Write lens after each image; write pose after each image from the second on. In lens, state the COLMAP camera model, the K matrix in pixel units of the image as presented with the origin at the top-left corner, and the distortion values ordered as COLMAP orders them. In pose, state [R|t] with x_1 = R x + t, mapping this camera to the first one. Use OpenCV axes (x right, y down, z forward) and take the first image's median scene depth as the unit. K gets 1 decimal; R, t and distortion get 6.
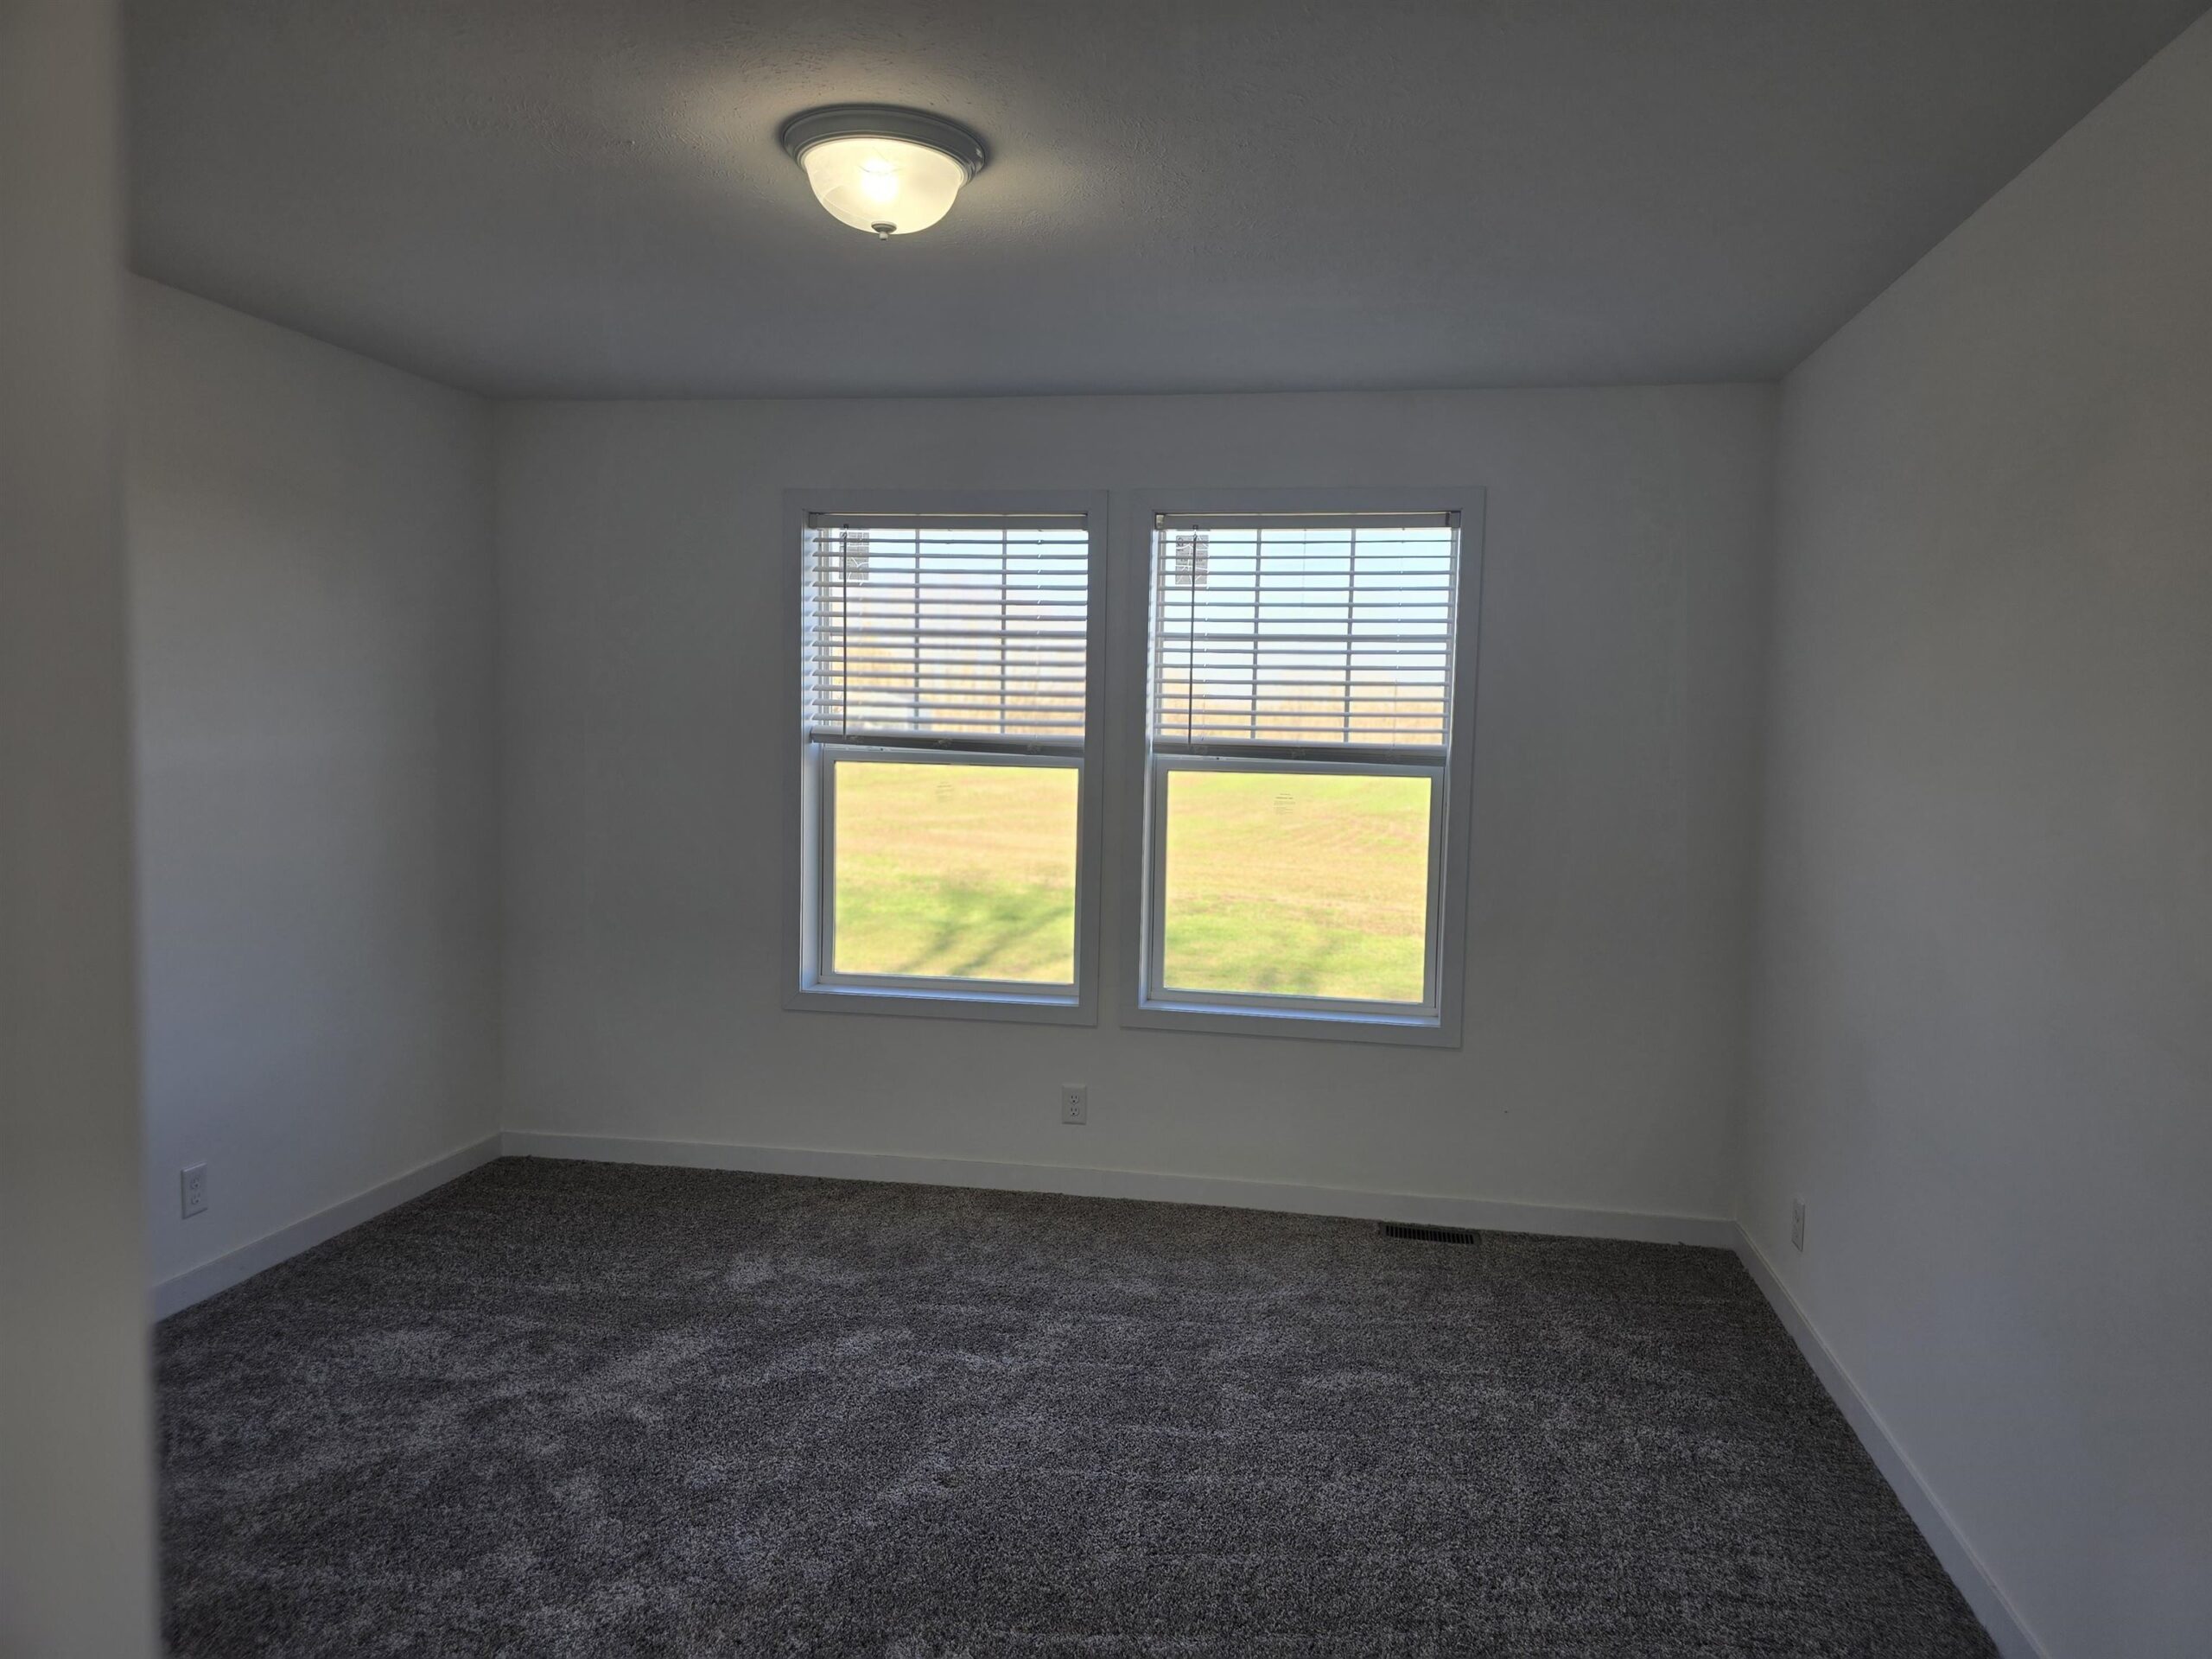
lens RADIAL K [[1496.0, 0, 1107.7], [0, 1496.0, 822.7], [0, 0, 1]] dist [0.055940, -0.056590]
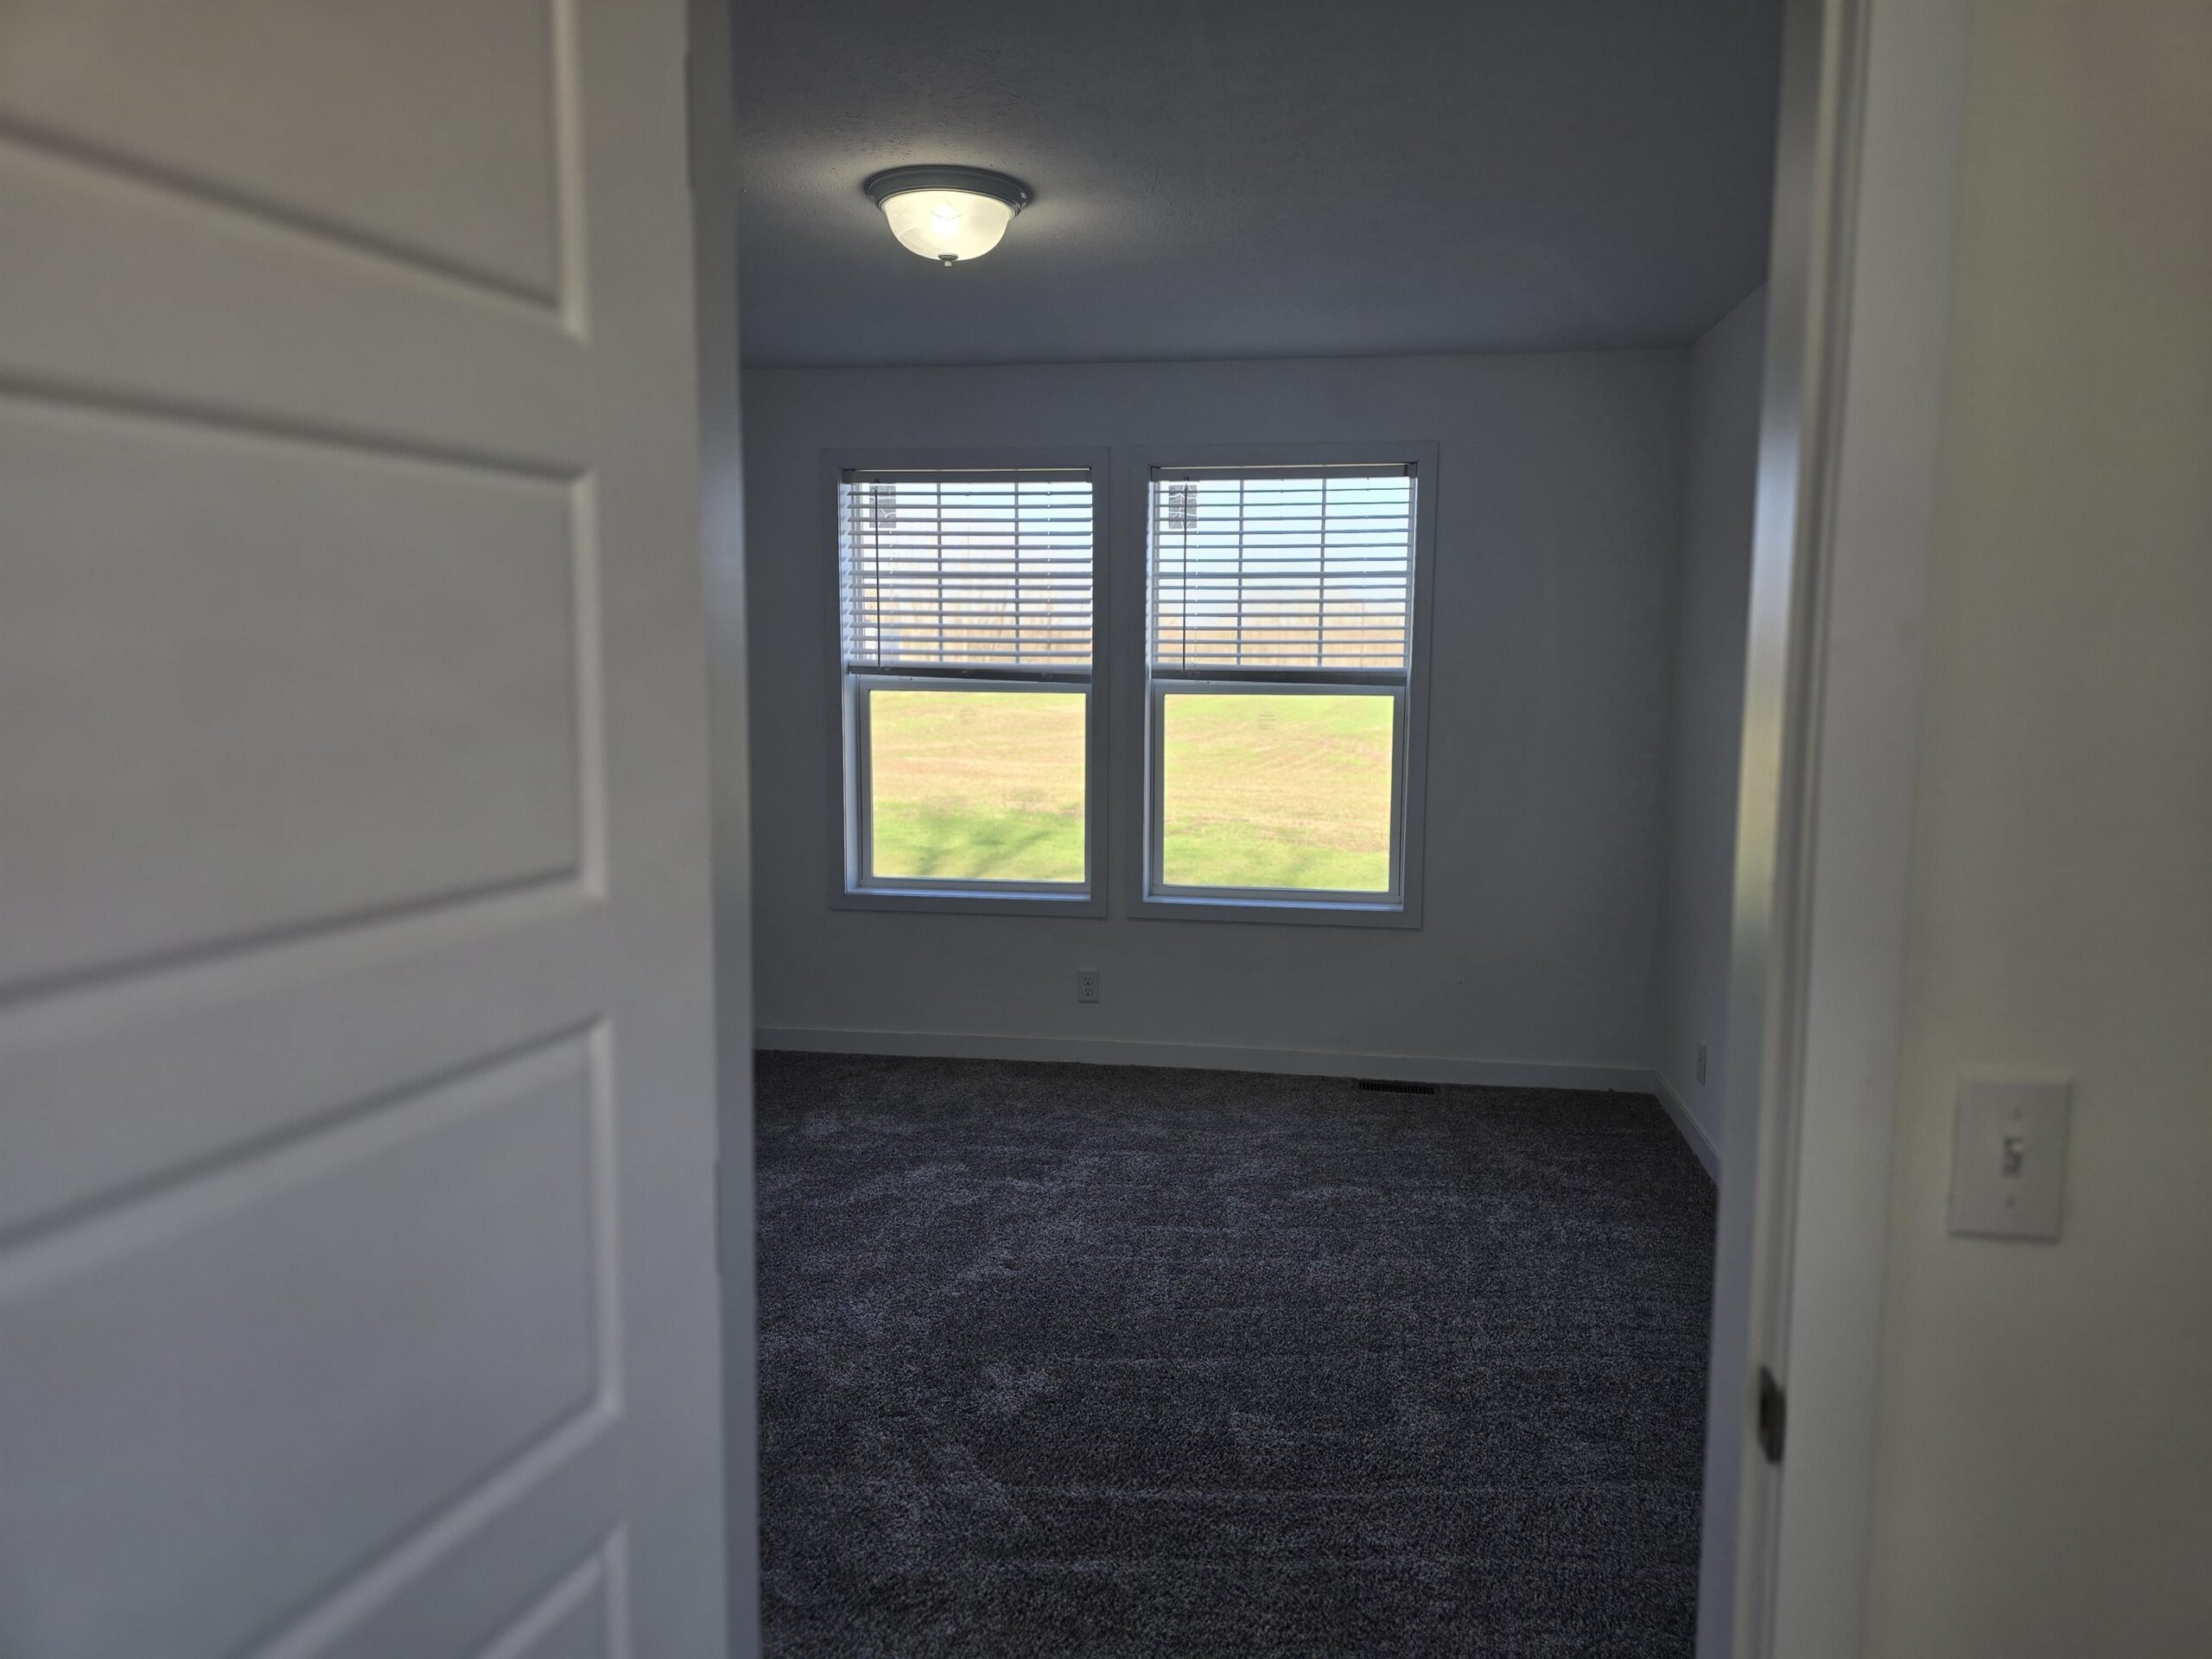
lens RADIAL K [[1551.1, 0, 1104.7], [0, 1551.1, 808.0], [0, 0, 1]] dist [0.068444, -0.068514]
pose [[0.999552, -0.018048, 0.023885, -0.036731], [0.017166, 0.999181, 0.036638, 0.008444], [-0.024526, -0.036211, 0.999043, -0.191421]]
